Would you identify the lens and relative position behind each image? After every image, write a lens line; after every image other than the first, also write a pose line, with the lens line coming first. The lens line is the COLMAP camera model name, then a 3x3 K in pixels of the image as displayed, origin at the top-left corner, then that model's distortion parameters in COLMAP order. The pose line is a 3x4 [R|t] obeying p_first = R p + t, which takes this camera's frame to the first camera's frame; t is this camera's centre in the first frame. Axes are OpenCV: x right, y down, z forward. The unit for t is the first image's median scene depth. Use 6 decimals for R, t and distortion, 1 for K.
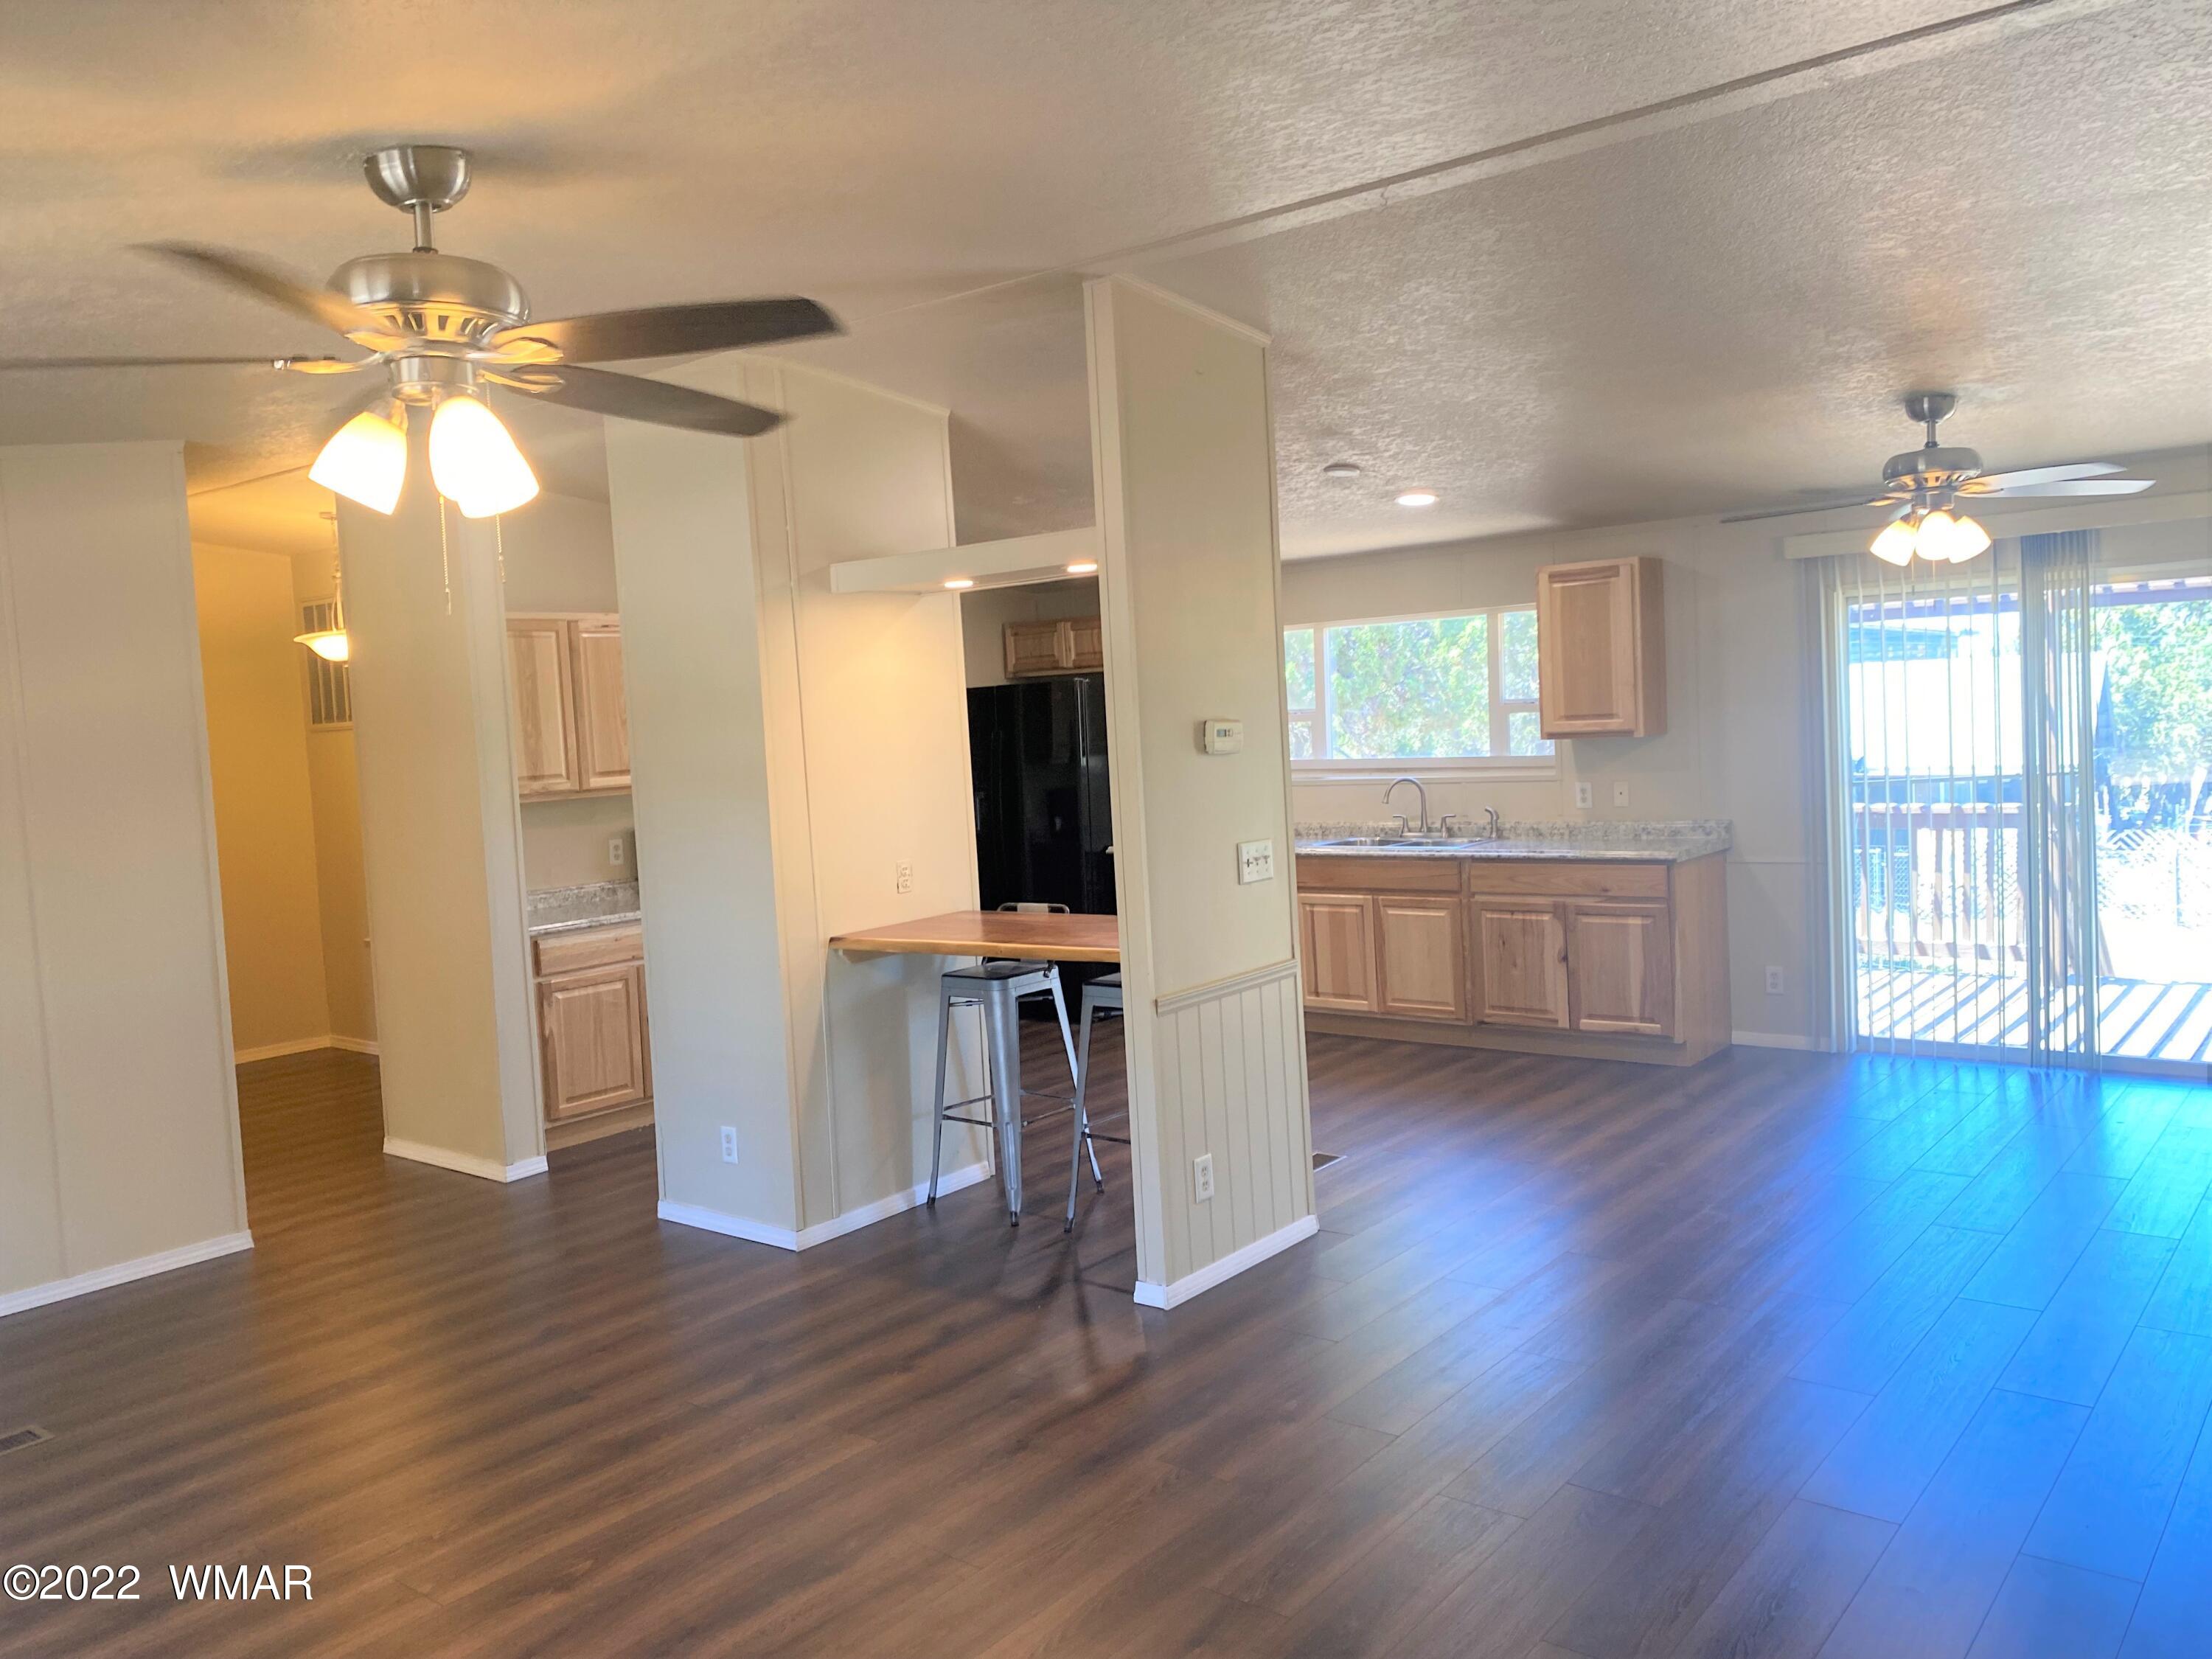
lens RADIAL K [[1693.5, 0, 1098.2], [0, 1693.5, 789.3], [0, 0, 1]] dist [0.056806, -0.054516]
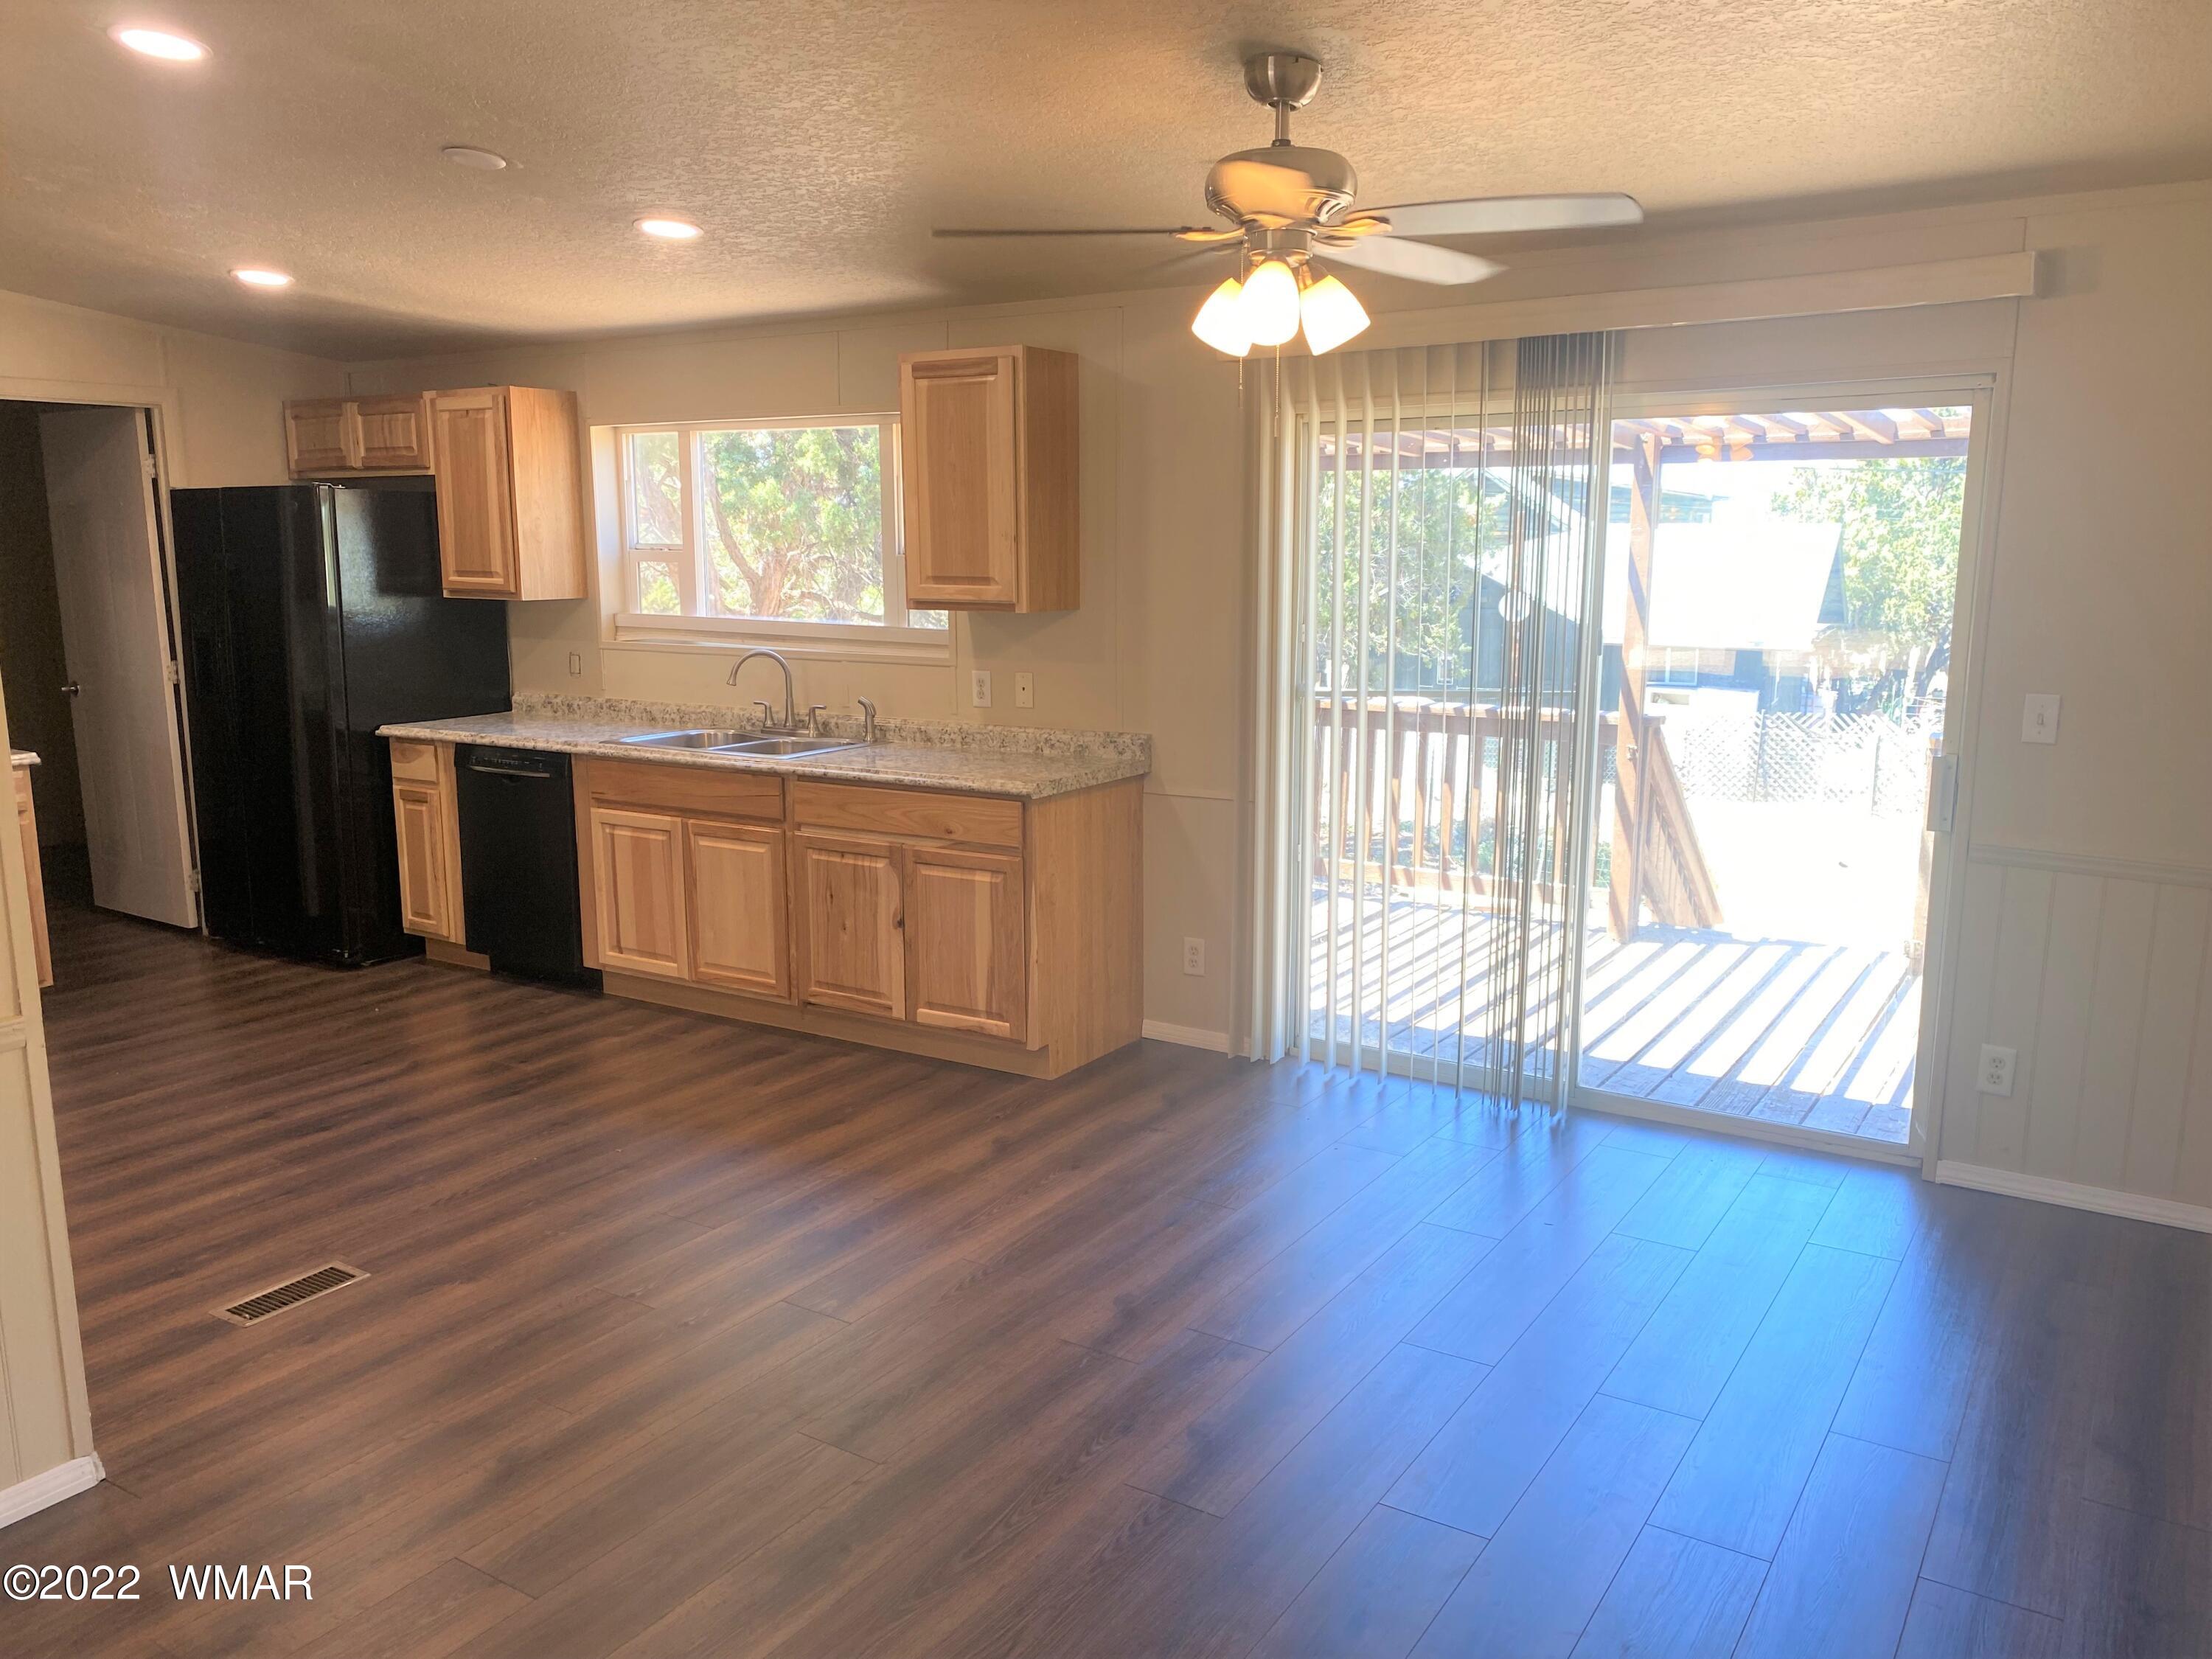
lens RADIAL K [[1693.5, 0, 1107.6], [0, 1693.5, 833.0], [0, 0, 1]] dist [0.056806, -0.054516]
pose [[0.992572, 0.029286, 0.118079, 0.275329], [-0.043768, 0.991567, 0.121984, -0.027625], [-0.113511, -0.126246, 0.985483, 0.300763]]
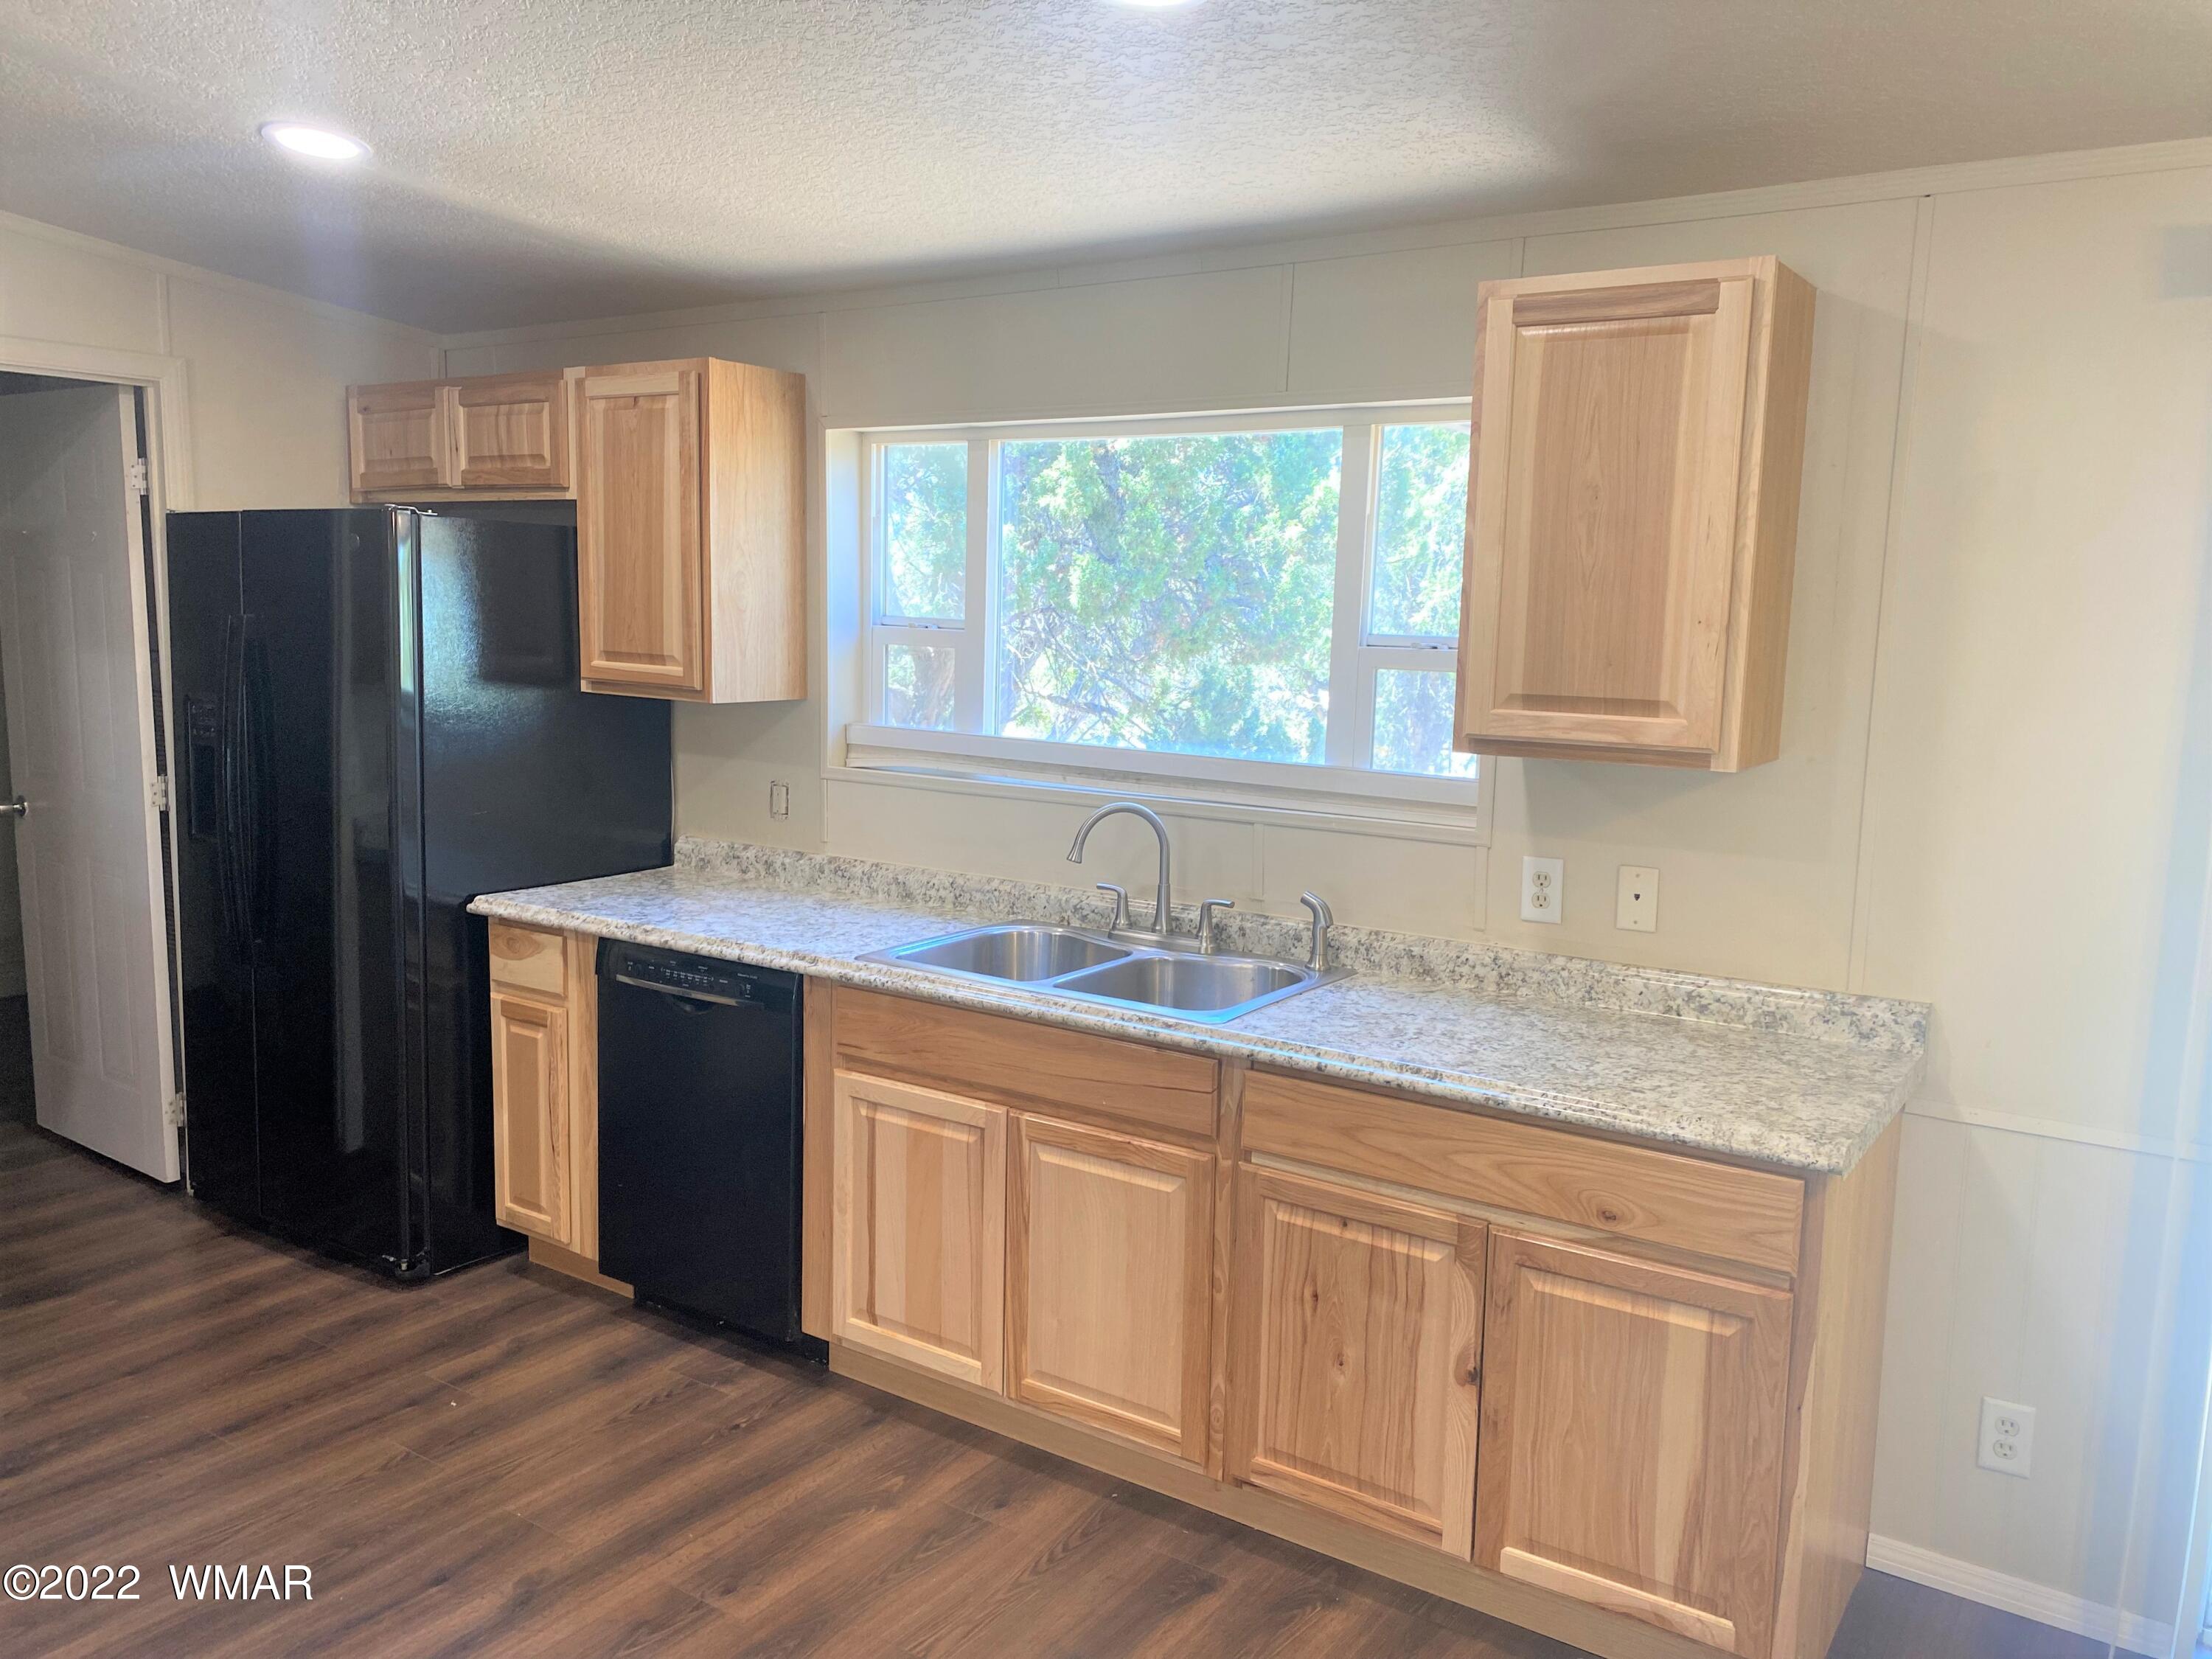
lens RADIAL K [[1693.5, 0, 1110.2], [0, 1693.5, 825.5], [0, 0, 1]] dist [0.056806, -0.054516]
pose [[0.993943, 0.061414, 0.091136, 0.157283], [-0.069305, 0.993873, 0.086100, -0.042274], [-0.085290, -0.091895, 0.992109, 0.658377]]
